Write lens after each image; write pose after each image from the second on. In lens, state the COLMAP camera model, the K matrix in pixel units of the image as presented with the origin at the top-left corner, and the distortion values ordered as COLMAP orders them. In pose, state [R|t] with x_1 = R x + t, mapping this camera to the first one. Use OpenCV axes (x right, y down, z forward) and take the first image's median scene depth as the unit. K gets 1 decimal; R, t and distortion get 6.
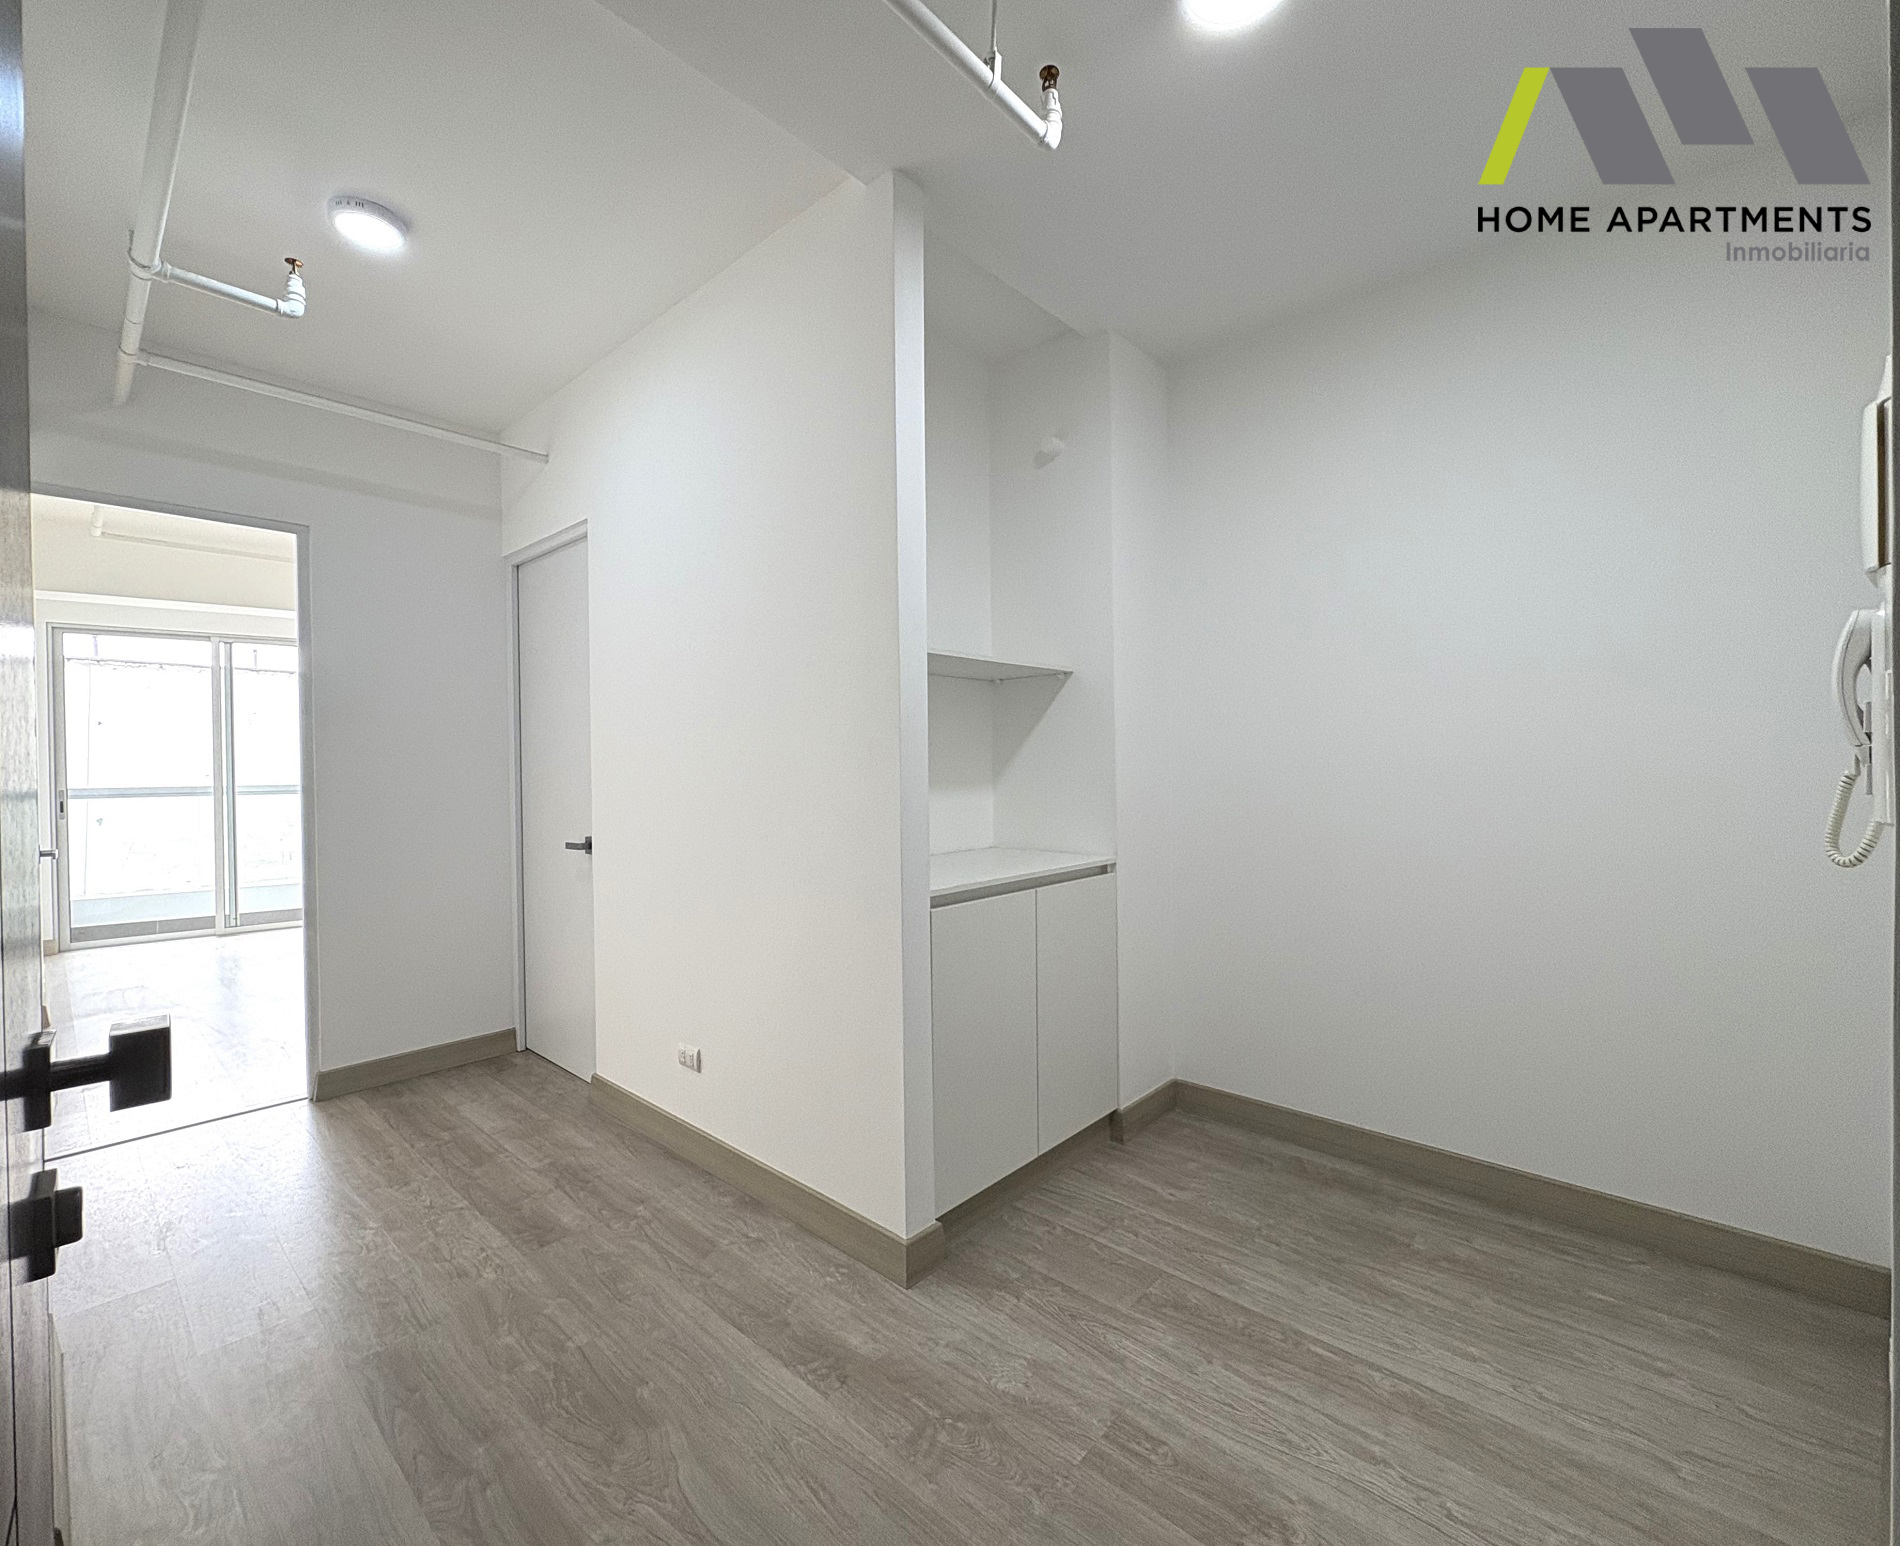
lens RADIAL K [[825.2, 0, 950.0], [0, 825.2, 773.0], [0, 0, 1]] dist [0.000541, 0.000418]
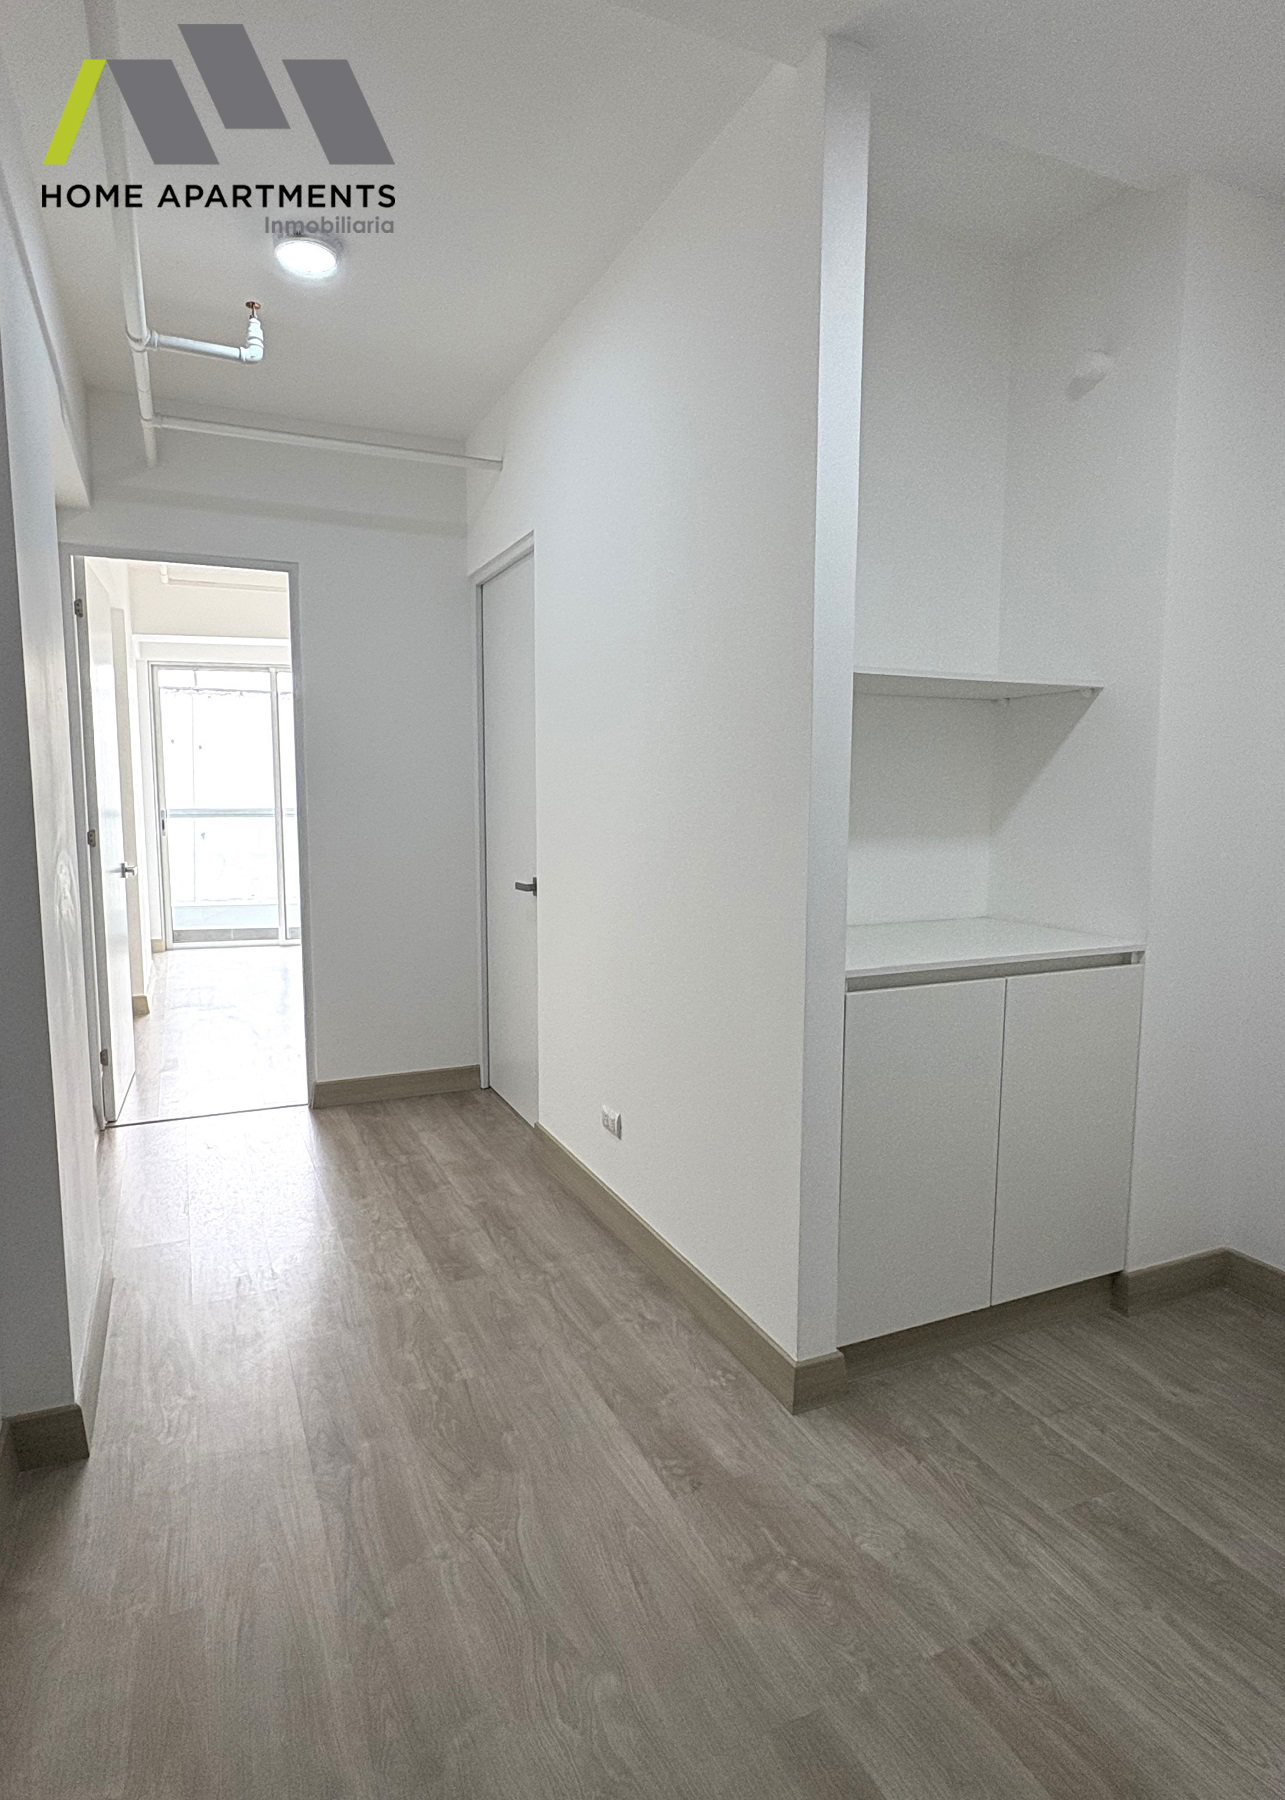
lens RADIAL K [[993.9, 0, 617.9], [0, 993.9, 901.6], [0, 0, 1]] dist [-0.000369, 0.000025]
pose [[0.910046, 0.058683, -0.410332, 0.162541], [-0.015316, 0.994013, 0.108187, -0.028361], [0.414224, -0.092170, 0.905496, 0.010372]]
